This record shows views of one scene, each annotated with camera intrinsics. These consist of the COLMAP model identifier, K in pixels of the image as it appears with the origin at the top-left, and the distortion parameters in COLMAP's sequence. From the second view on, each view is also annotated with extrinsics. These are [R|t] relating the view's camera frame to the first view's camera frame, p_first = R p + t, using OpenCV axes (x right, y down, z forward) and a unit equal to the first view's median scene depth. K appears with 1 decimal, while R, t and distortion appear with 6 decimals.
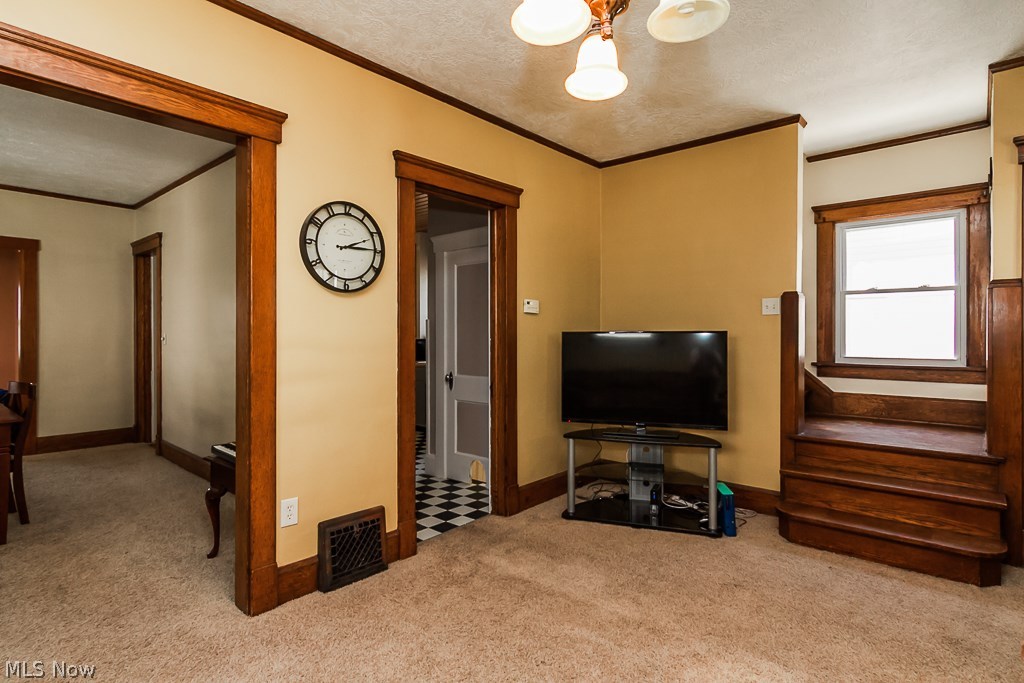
lens RADIAL K [[529.0, 0, 514.4], [0, 529.0, 334.0], [0, 0, 1]] dist [0.001031, 0.000831]
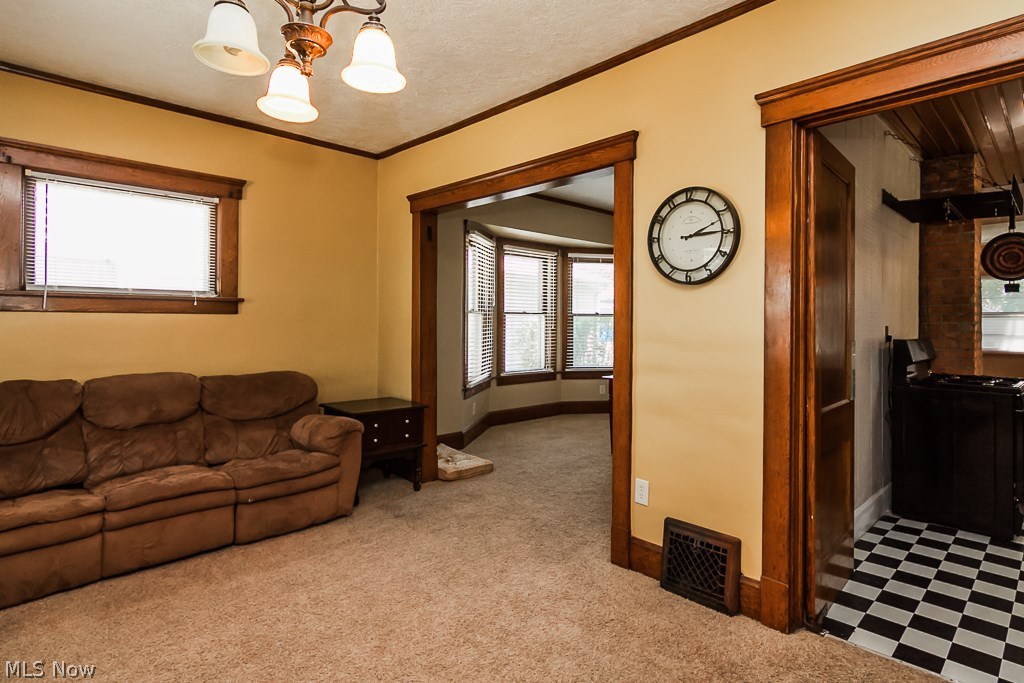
lens RADIAL K [[543.6, 0, 515.0], [0, 543.6, 324.3], [0, 0, 1]] dist [0.000820, -0.000267]
pose [[-0.083989, 0.000203, -0.996467, 0.664359], [-0.007000, 0.999975, 0.000794, -0.007261], [0.996442, 0.007042, -0.083985, 0.776293]]
